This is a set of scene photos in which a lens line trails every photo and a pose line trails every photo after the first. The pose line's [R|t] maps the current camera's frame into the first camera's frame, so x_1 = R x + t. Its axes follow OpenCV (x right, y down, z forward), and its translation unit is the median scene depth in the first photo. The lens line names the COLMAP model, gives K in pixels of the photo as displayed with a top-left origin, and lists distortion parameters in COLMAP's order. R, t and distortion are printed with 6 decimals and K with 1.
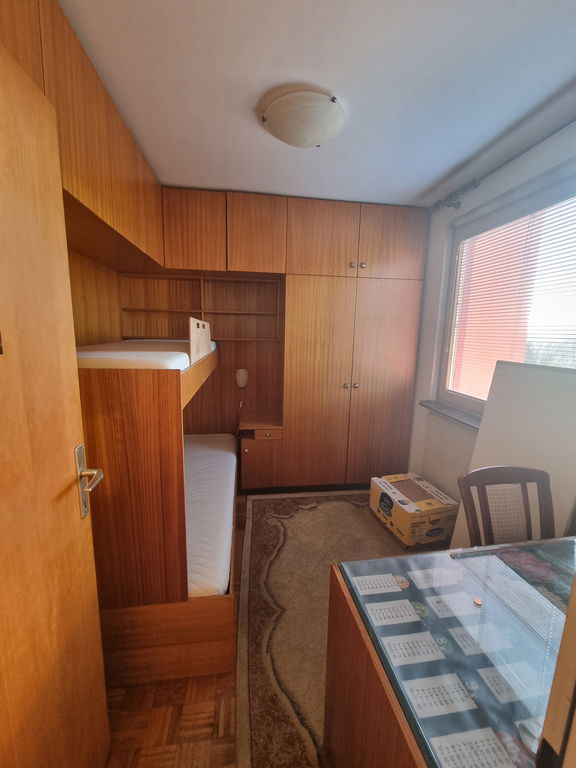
lens RADIAL K [[316.0, 0, 288.0], [0, 316.0, 384.0], [0, 0, 1]] dist [-0.003464, -0.000277]
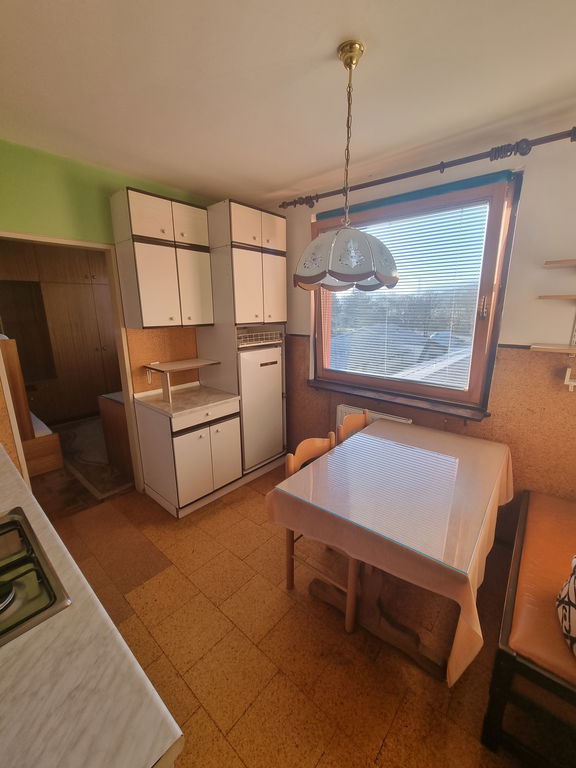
lens RADIAL K [[316.0, 0, 288.0], [0, 316.0, 384.0], [0, 0, 1]] dist [-0.003464, -0.000277]
pose [[0.756255, -0.177791, 0.629658, -0.152424], [0.129640, 0.984010, 0.122142, 0.125952], [-0.641305, -0.010741, 0.767211, -1.023640]]
